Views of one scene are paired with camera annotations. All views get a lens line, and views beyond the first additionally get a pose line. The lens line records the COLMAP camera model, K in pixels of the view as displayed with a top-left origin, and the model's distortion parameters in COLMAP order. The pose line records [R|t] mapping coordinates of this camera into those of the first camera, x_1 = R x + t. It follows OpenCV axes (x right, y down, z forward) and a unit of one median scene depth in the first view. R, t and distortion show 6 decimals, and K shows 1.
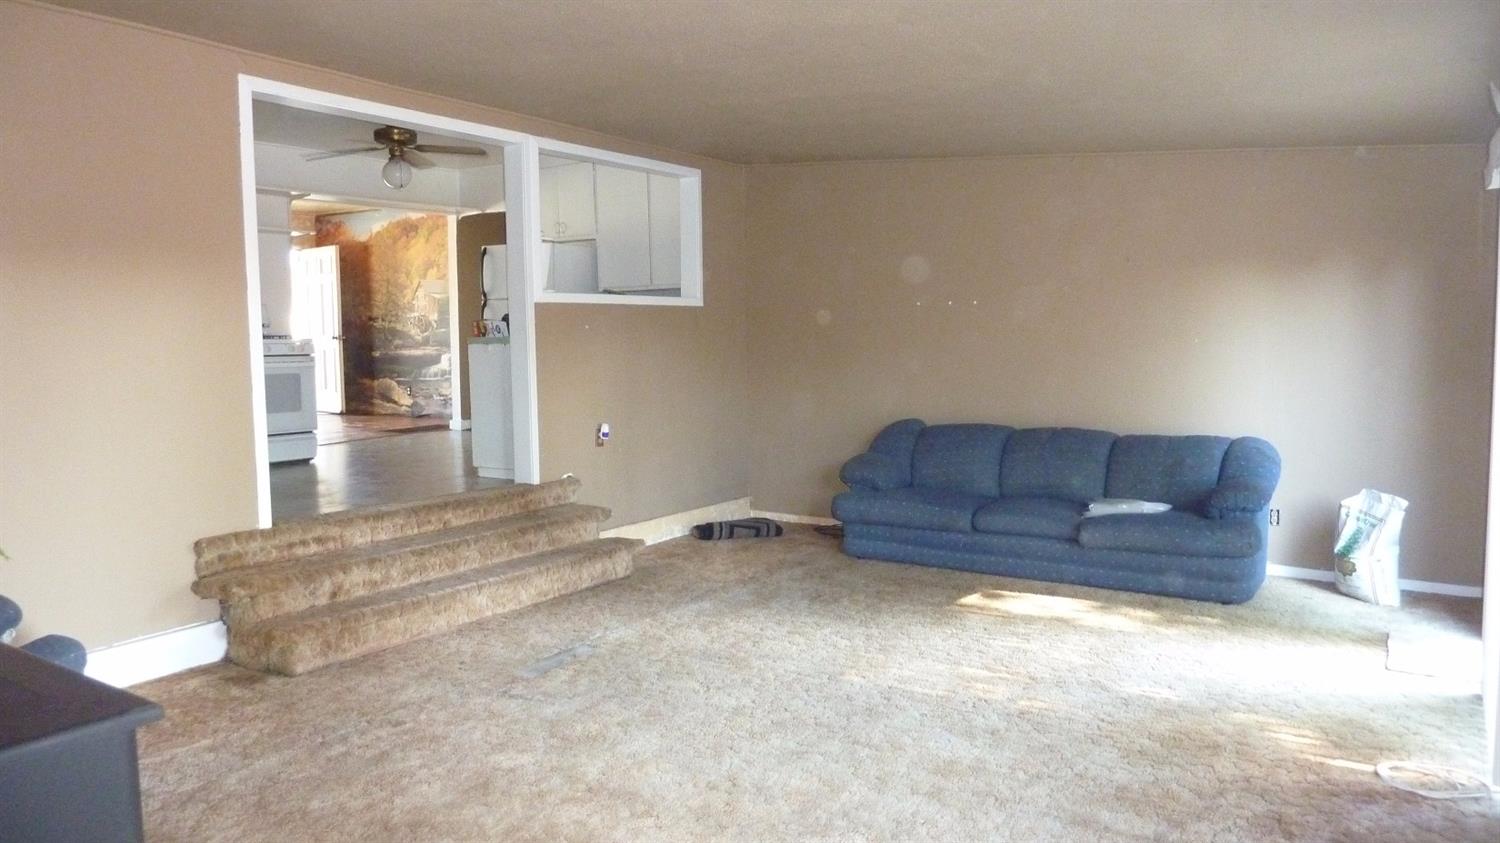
lens RADIAL K [[1058.1, 0, 749.7], [0, 1058.1, 421.6], [0, 0, 1]] dist [-0.009366, -0.002913]
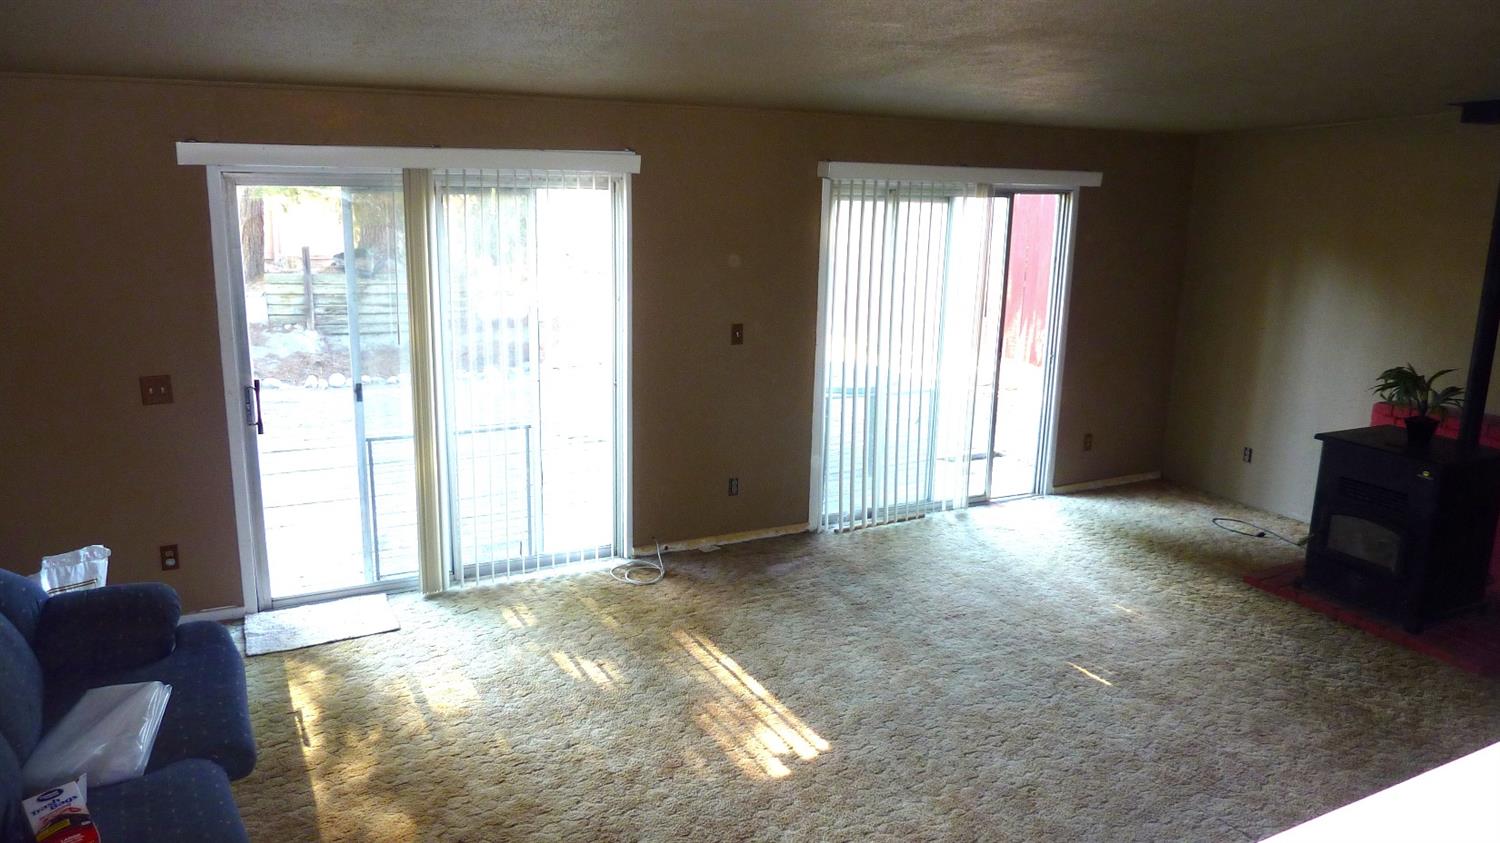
lens RADIAL K [[1058.1, 0, 753.8], [0, 1058.1, 423.7], [0, 0, 1]] dist [-0.009366, -0.002913]
pose [[-0.871276, -0.128726, 0.473611, -0.232423], [0.022545, 0.953475, 0.300627, -0.326605], [-0.490275, 0.272606, -0.827838, 1.901812]]
